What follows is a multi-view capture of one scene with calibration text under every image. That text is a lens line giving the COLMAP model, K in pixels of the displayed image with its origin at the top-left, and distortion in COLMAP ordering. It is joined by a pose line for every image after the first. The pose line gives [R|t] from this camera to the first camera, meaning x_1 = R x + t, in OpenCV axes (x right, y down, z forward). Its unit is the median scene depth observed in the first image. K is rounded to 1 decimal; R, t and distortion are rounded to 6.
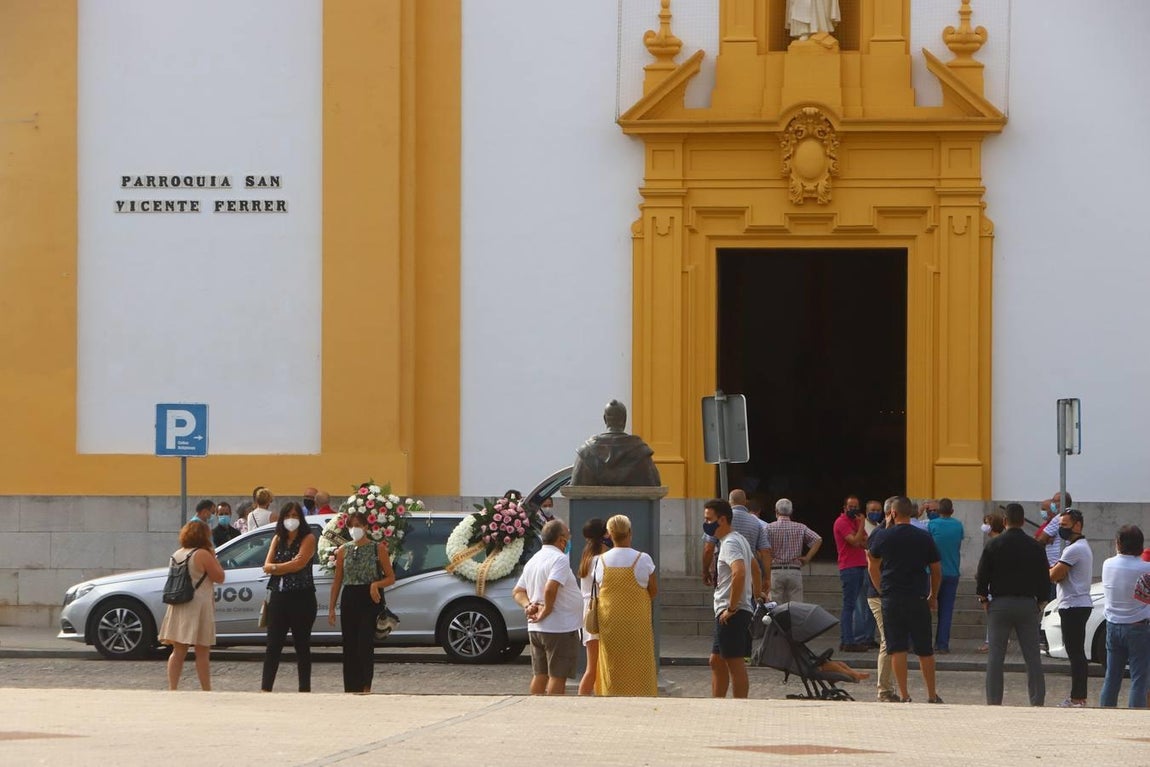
lens RADIAL K [[6903.7, 0, 571.2], [0, 6903.7, 386.6], [0, 0, 1]] dist [0.676577, 0.000000]
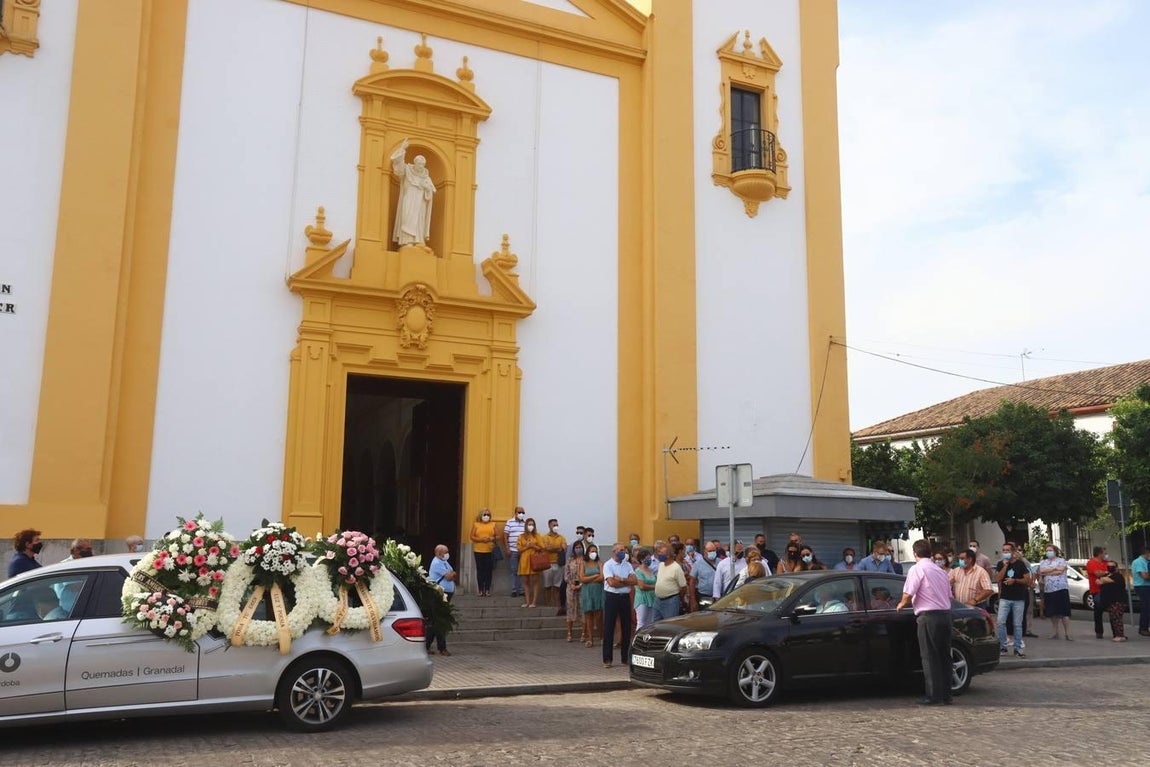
lens RADIAL K [[977.9, 0, 586.5], [0, 977.9, 391.9], [0, 0, 1]] dist [-0.045086, 0.115171]
pose [[0.832023, 0.087080, 0.547864, -0.055966], [-0.007138, 0.989201, -0.146389, 0.015924], [-0.554696, 0.117888, 0.823659, 0.873011]]
